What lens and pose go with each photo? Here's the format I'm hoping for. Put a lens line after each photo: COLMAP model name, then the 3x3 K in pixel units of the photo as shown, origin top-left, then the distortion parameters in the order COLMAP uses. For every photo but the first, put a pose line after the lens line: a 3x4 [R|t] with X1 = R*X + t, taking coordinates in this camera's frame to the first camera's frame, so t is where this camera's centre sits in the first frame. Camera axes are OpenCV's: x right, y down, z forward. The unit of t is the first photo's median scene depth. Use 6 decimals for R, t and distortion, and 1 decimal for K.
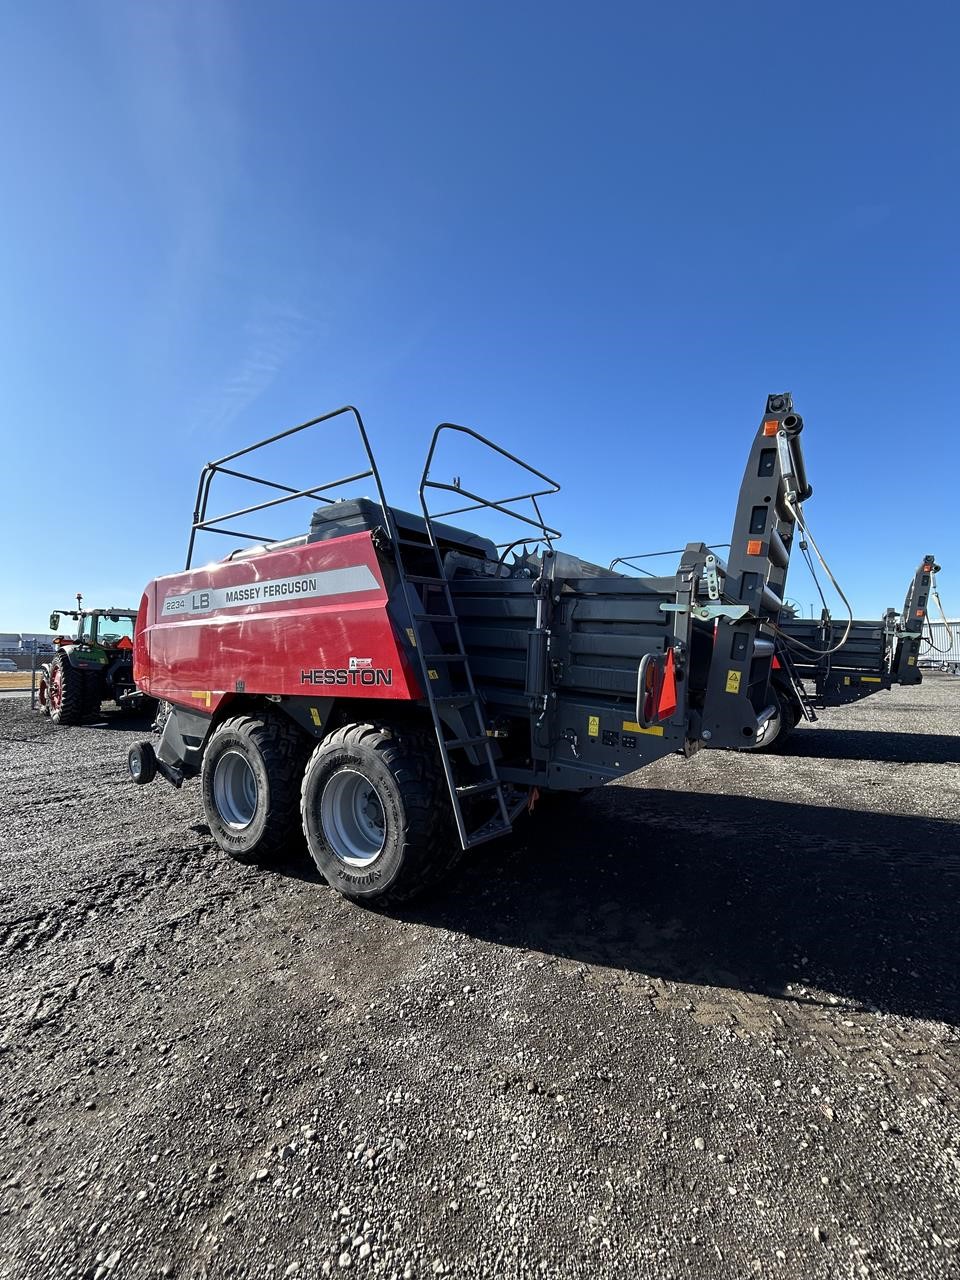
lens RADIAL K [[513.0, 0, 482.9], [0, 513.0, 645.2], [0, 0, 1]] dist [0.002412, -0.000639]
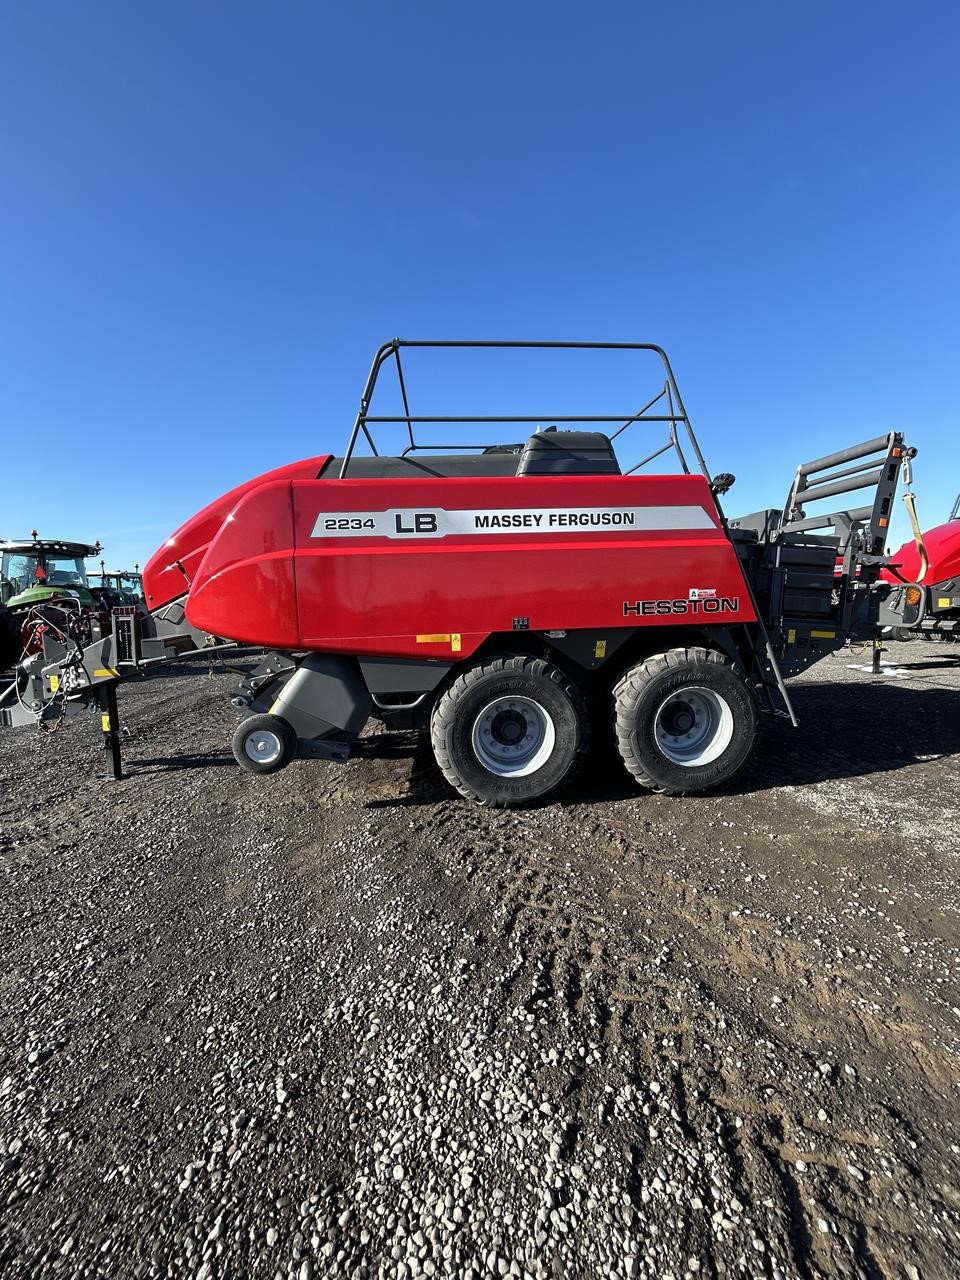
lens RADIAL K [[513.0, 0, 478.3], [0, 513.0, 643.7], [0, 0, 1]] dist [0.002412, -0.000639]
pose [[0.775949, -0.064868, 0.627451, -1.209135], [0.003957, 0.995179, 0.097991, 0.028921], [-0.630783, -0.073553, 0.772466, 0.377411]]
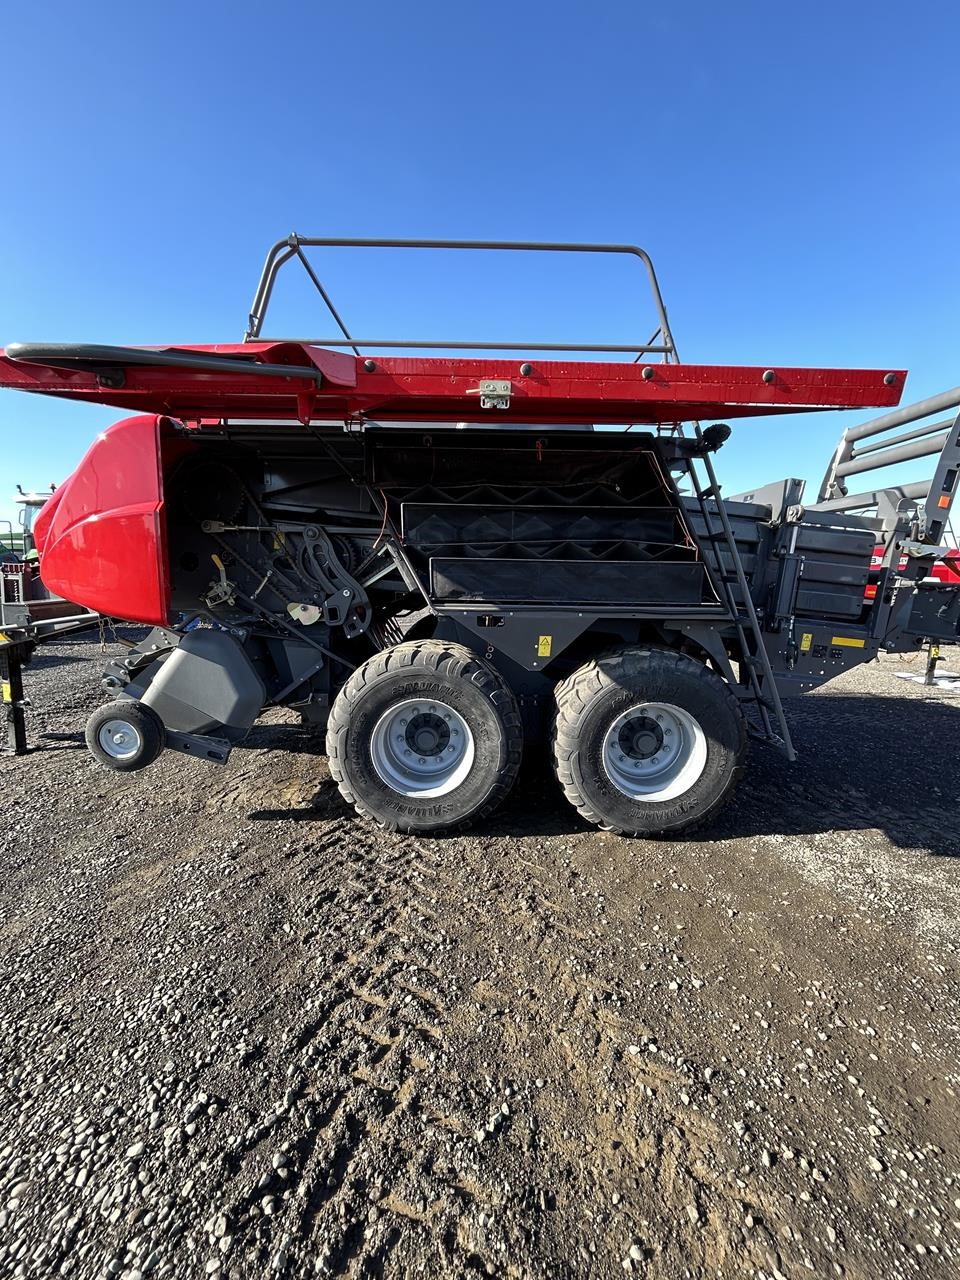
lens RADIAL K [[513.0, 0, 478.4], [0, 513.0, 642.3], [0, 0, 1]] dist [0.002412, -0.000639]
pose [[0.825902, -0.045158, 0.562003, -0.909398], [-0.044850, 0.988367, 0.145327, 0.020437], [-0.562028, -0.145231, 0.814268, 0.411492]]
